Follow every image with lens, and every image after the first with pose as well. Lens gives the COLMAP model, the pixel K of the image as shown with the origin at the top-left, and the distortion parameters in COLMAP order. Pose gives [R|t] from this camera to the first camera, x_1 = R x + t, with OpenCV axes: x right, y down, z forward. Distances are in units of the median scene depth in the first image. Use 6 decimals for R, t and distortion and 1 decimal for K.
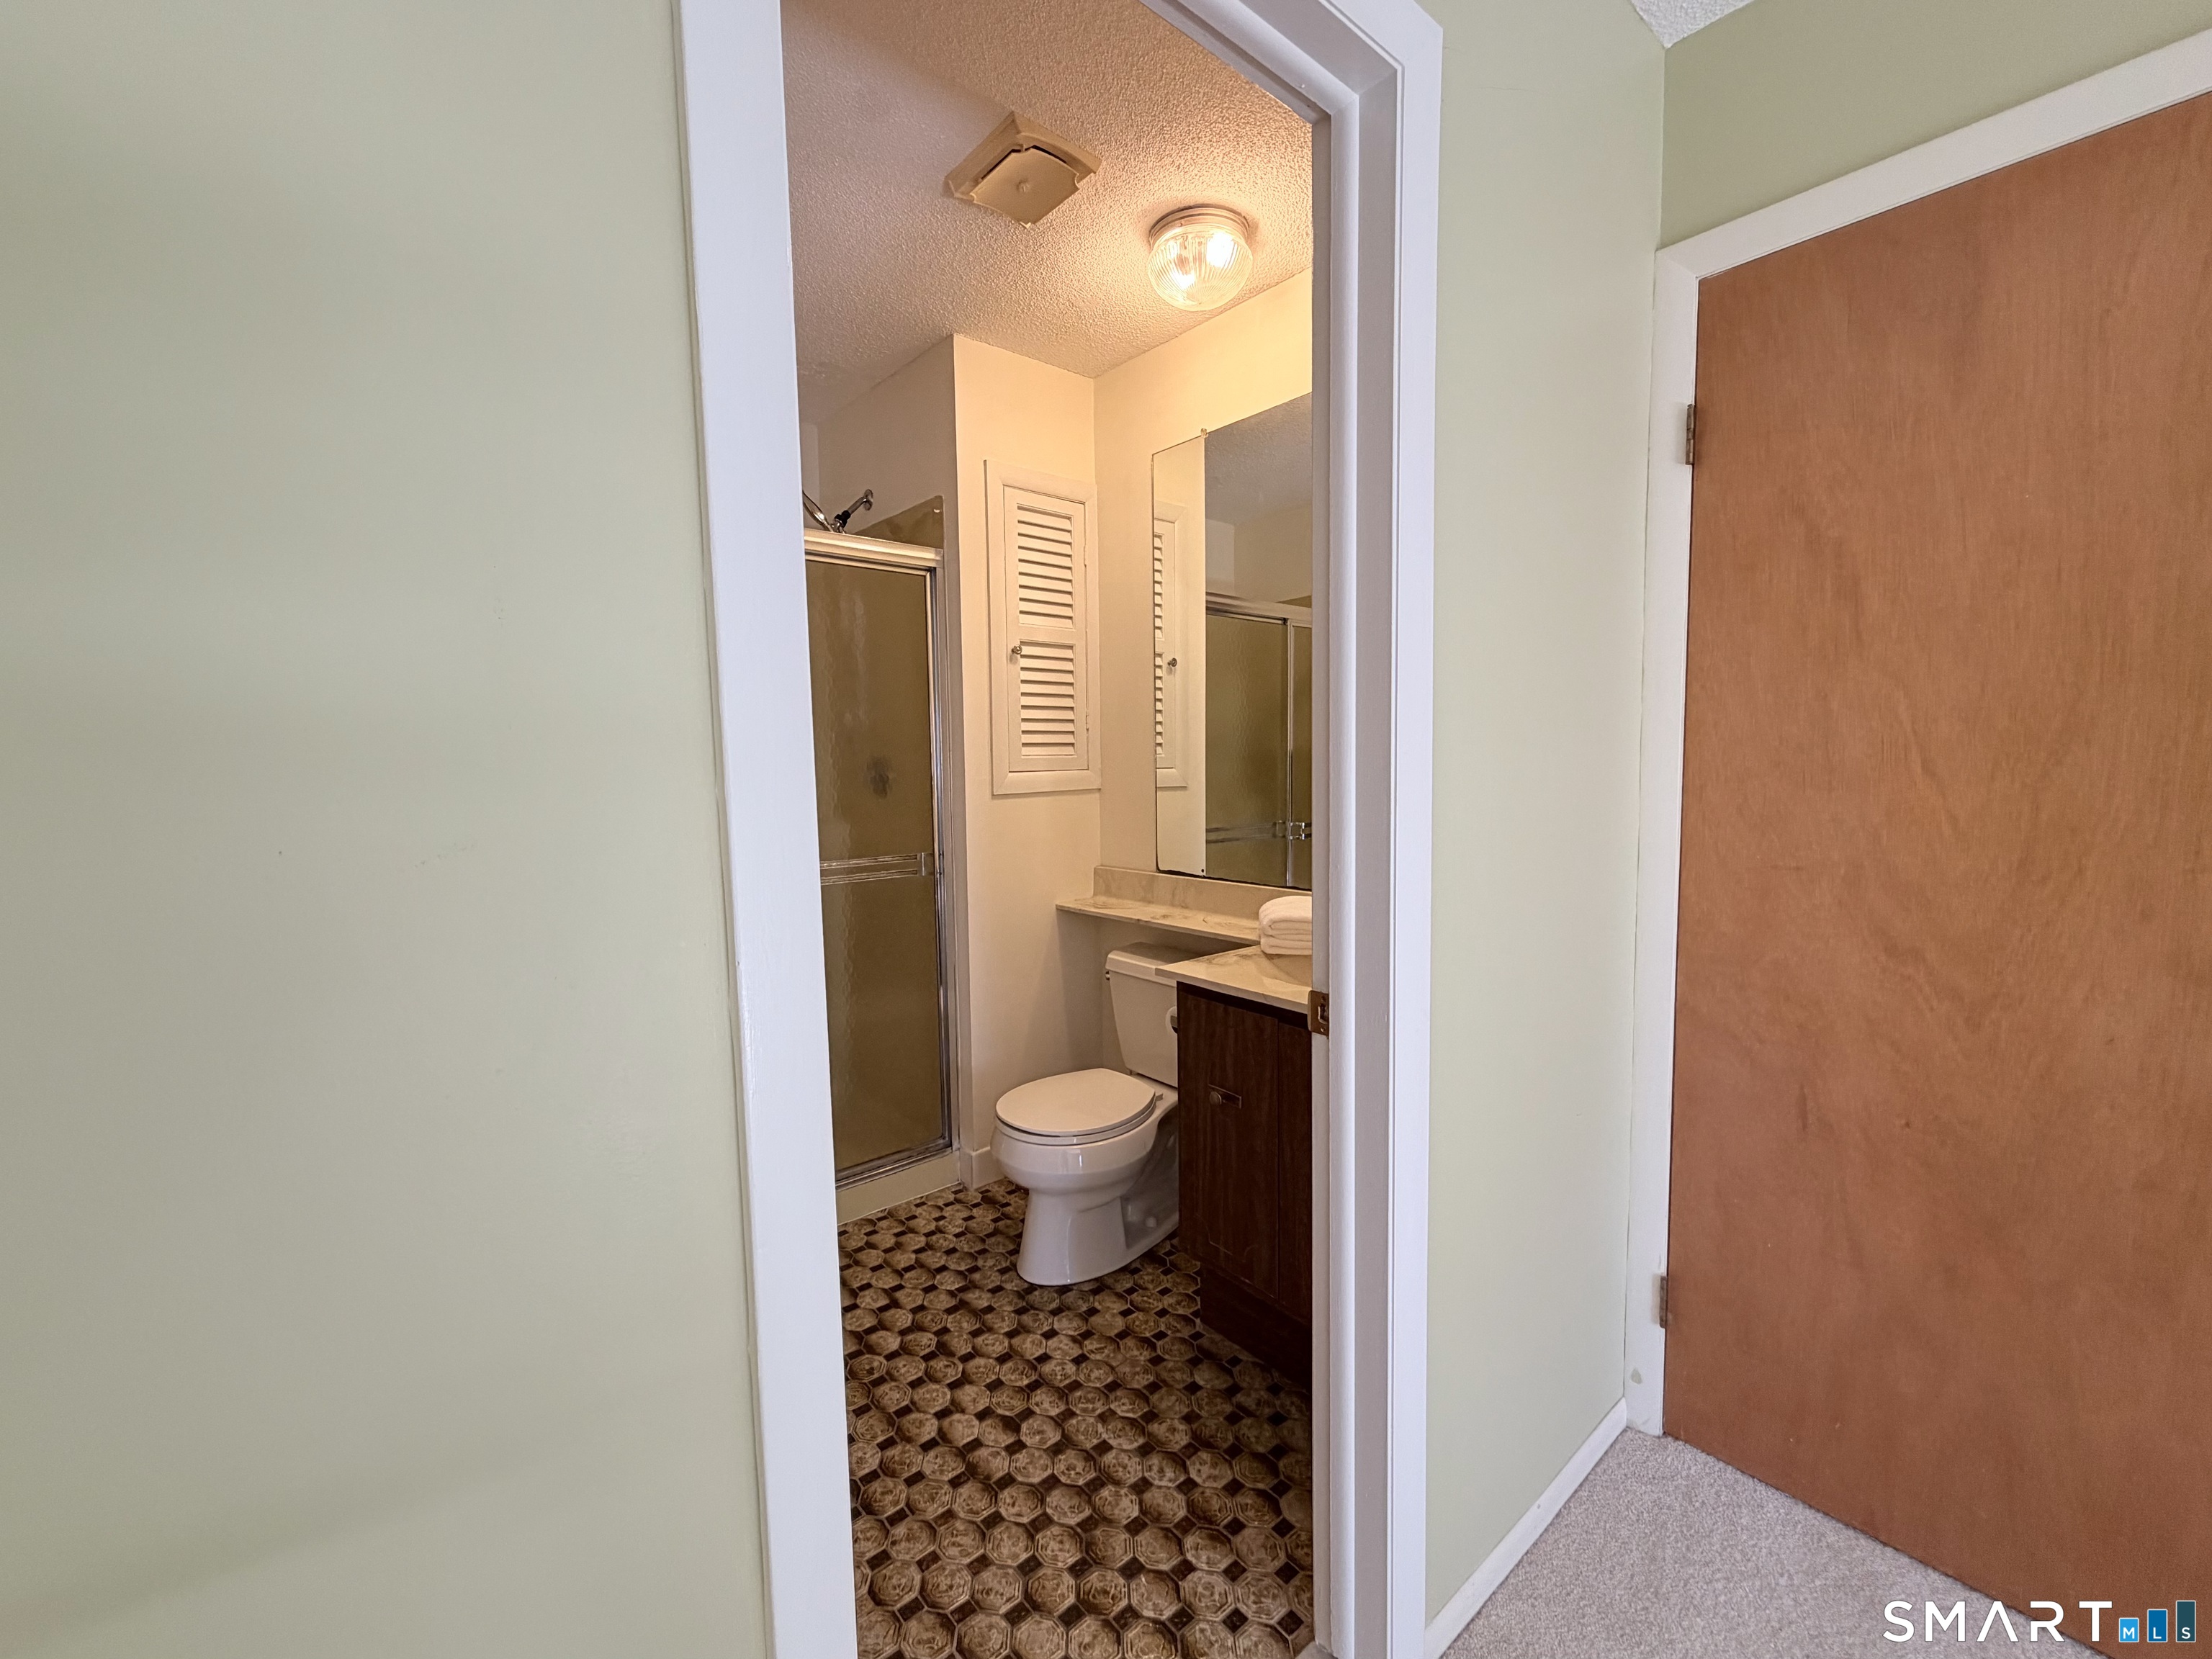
lens RADIAL K [[889.9, 0, 1106.0], [0, 889.9, 829.5], [0, 0, 1]] dist [0.001040, 0.000082]
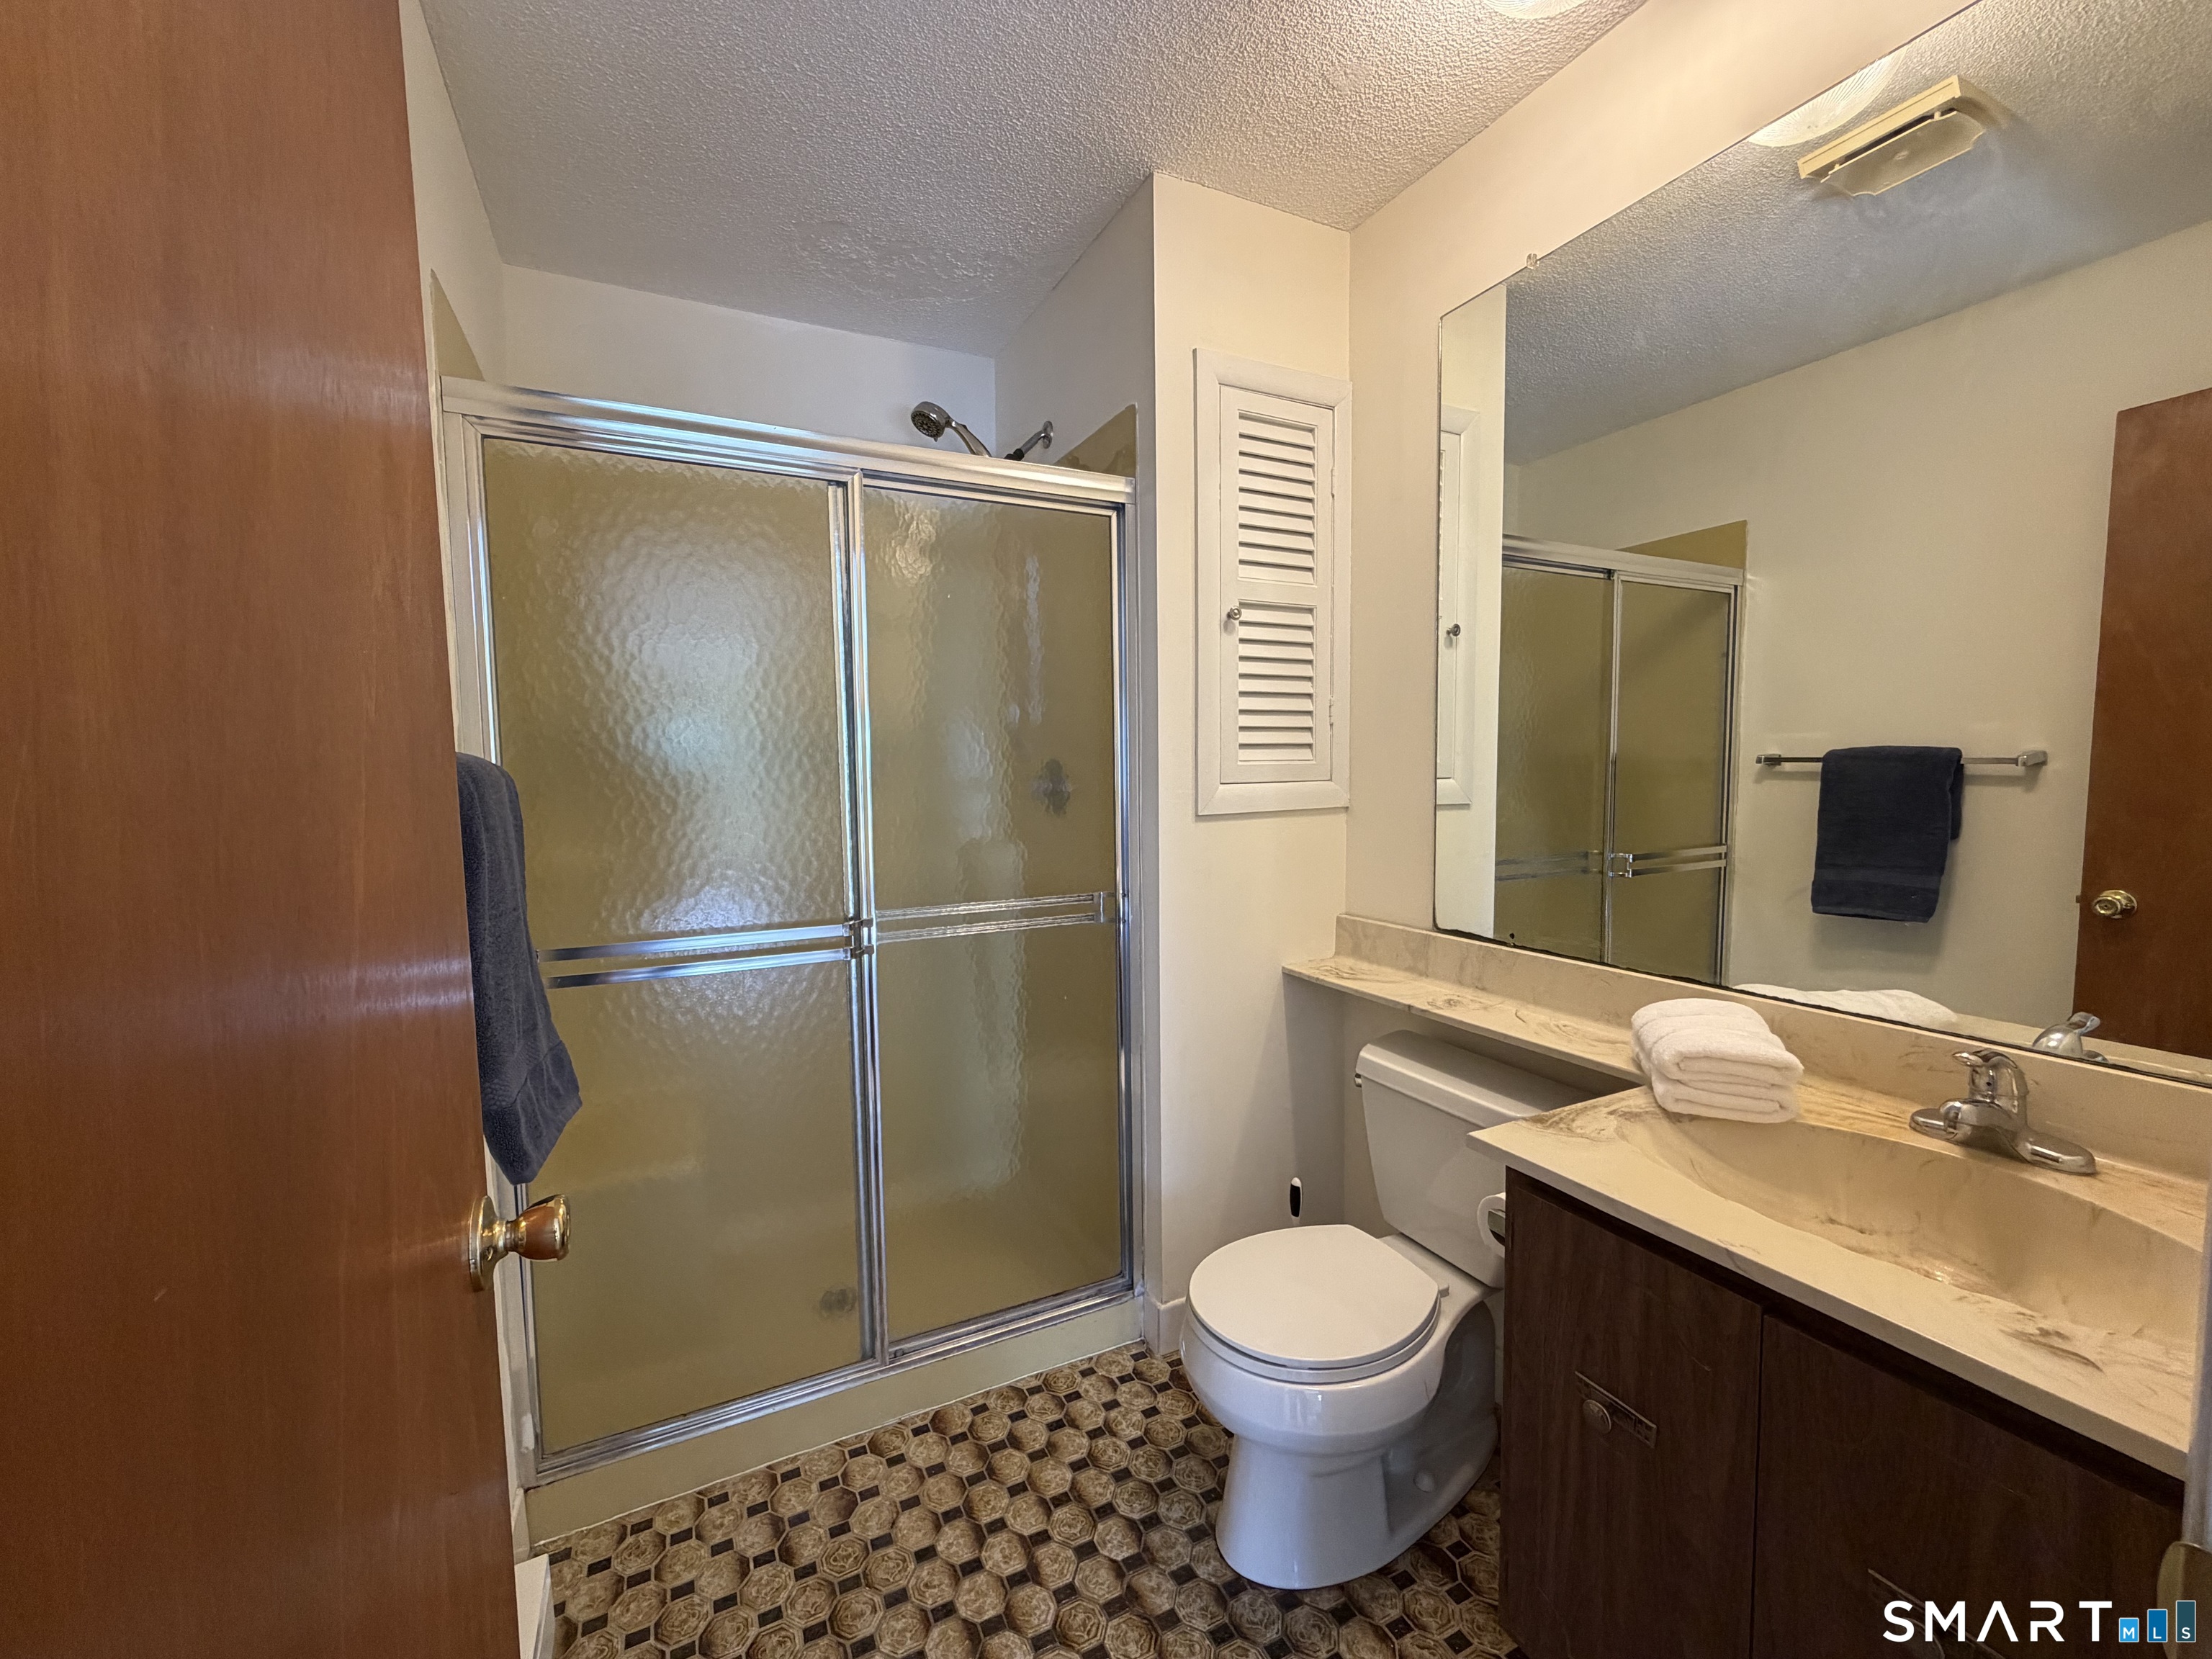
lens RADIAL K [[885.1, 0, 1099.2], [0, 885.1, 832.1], [0, 0, 1]] dist [0.000968, 0.000277]
pose [[0.968736, 0.018422, -0.247408, -0.026902], [-0.018998, 0.999820, 0.000061, -0.024994], [0.247365, 0.004641, 0.968911, 0.294549]]
